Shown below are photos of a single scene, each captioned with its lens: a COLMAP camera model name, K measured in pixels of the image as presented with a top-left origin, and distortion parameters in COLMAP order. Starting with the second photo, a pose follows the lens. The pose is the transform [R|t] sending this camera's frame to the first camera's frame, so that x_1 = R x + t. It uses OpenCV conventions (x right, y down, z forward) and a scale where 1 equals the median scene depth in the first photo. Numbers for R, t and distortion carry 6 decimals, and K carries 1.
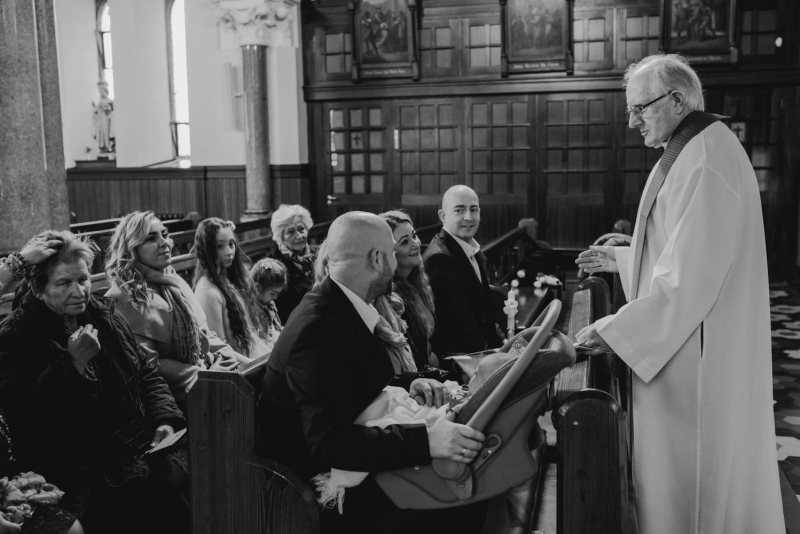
lens RADIAL K [[834.4, 0, 400.0], [0, 834.4, 267.0], [0, 0, 1]] dist [-0.080944, 0.127773]
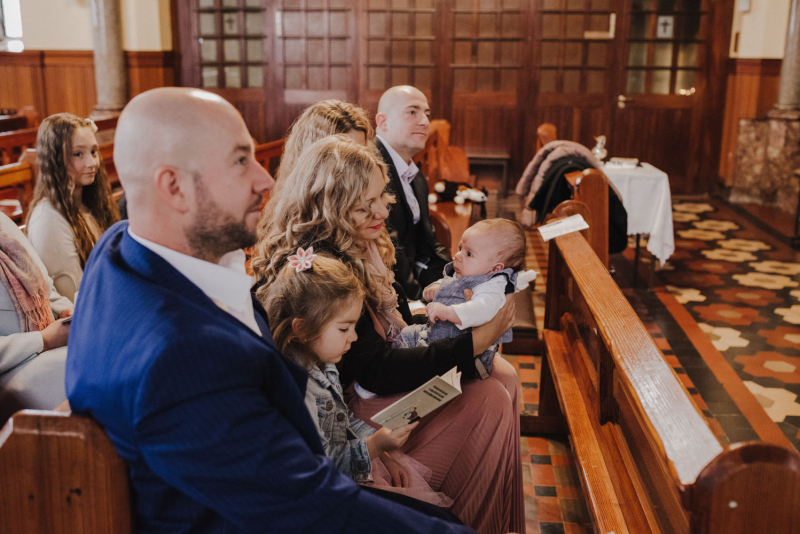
lens RADIAL K [[834.4, 0, 400.0], [0, 834.4, 267.0], [0, 0, 1]] dist [-0.080944, 0.127773]
pose [[0.986306, -0.013811, 0.164346, -0.024887], [-0.005790, 0.992974, 0.118193, -0.008180], [-0.164823, -0.117526, 0.979296, 0.131761]]
